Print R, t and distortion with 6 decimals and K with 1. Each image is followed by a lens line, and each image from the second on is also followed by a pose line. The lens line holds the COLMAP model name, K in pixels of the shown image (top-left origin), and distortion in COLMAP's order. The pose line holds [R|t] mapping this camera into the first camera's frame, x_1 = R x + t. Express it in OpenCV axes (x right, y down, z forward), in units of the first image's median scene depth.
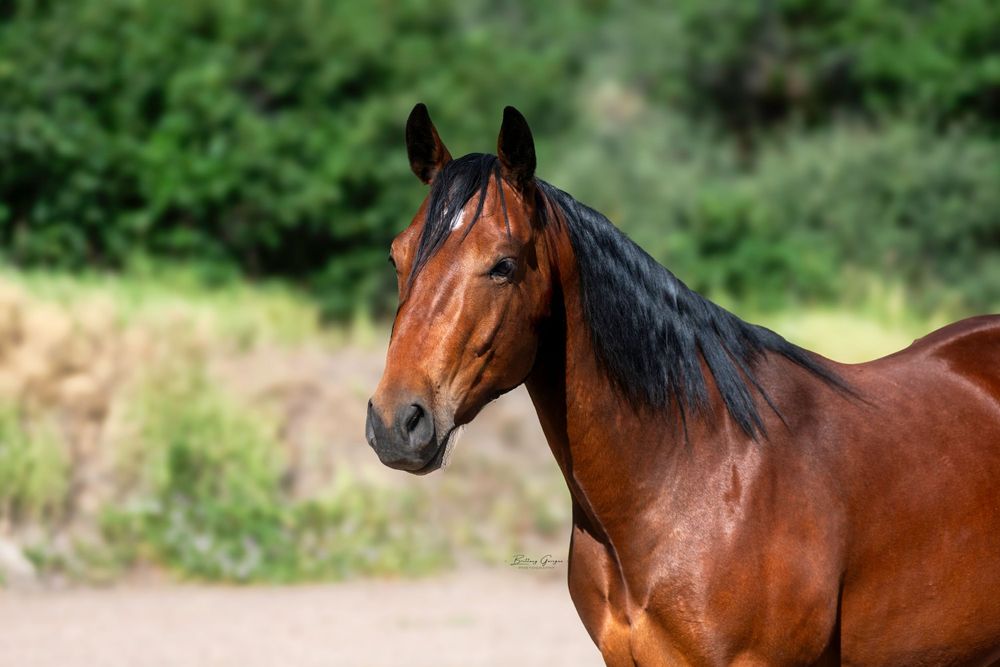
lens RADIAL K [[3071.3, 0, 502.2], [0, 3071.3, 333.7], [0, 0, 1]] dist [-0.004745, 0.000000]
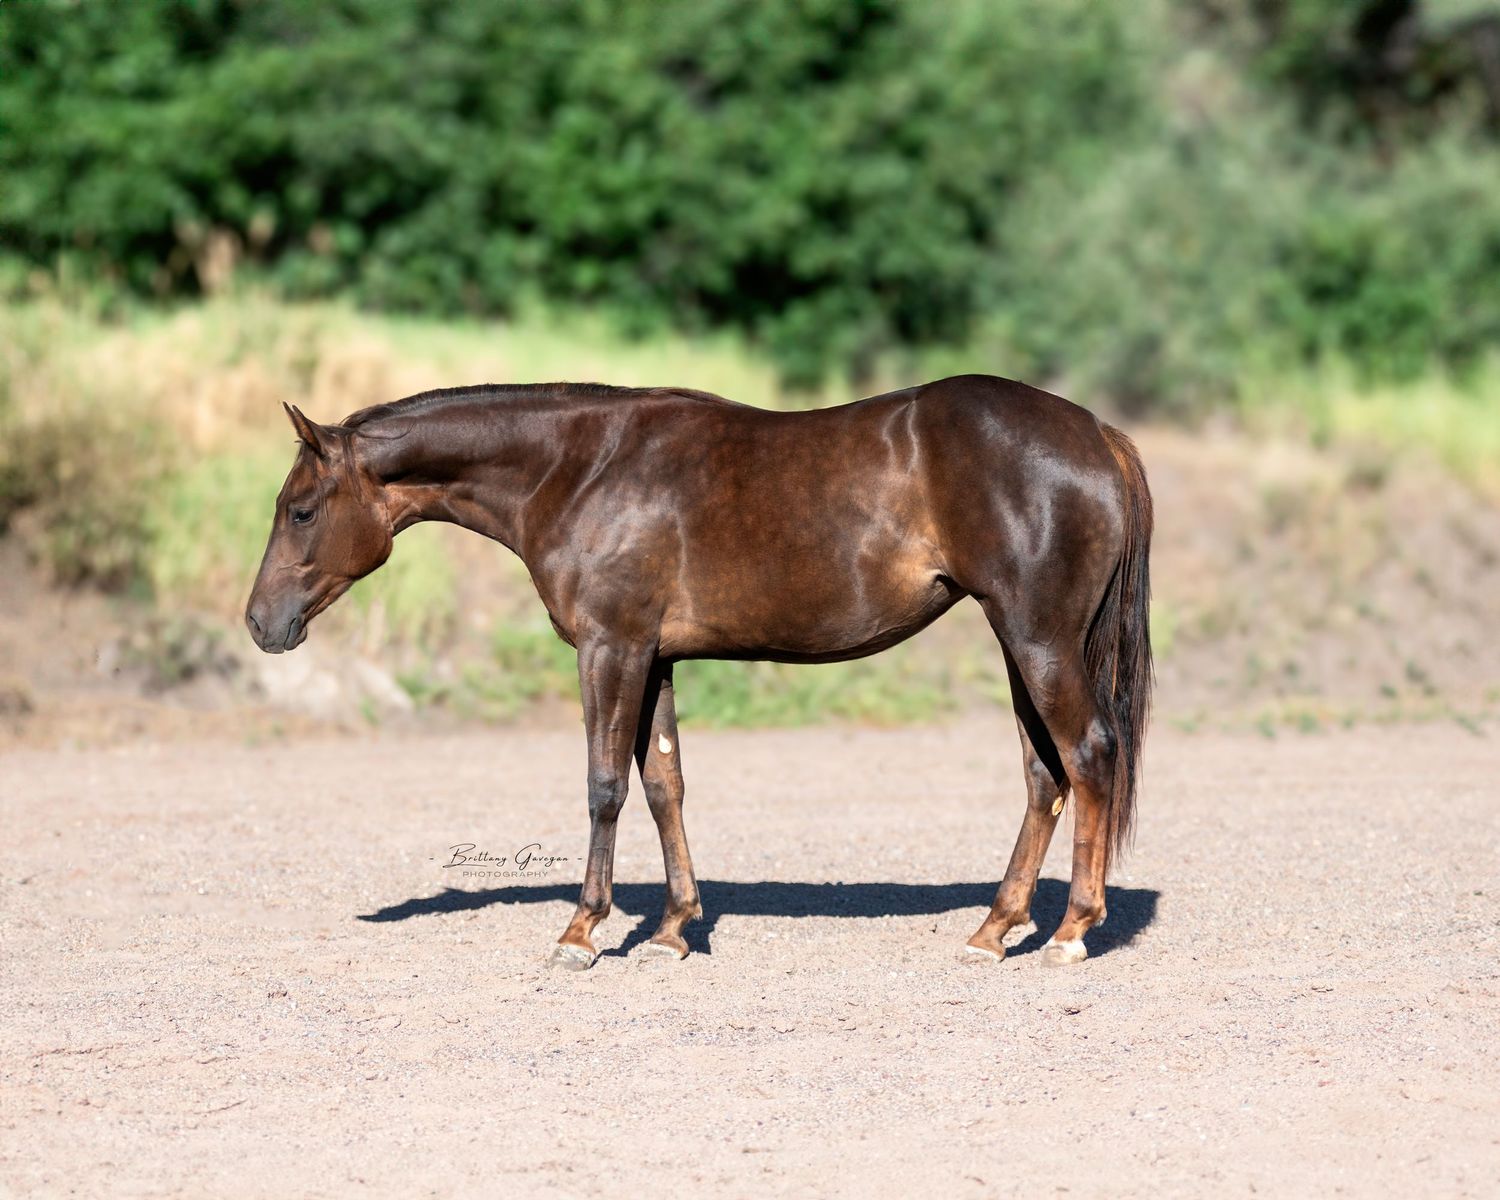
lens RADIAL K [[5304.0, 0, 751.7], [0, 5304.0, 597.2], [0, 0, 1]] dist [0.011703, 0.000000]
pose [[0.998298, 0.004216, -0.058160, 0.008419], [-0.002717, 0.999662, 0.025836, 0.012555], [0.058250, -0.025634, 0.997973, -0.258903]]
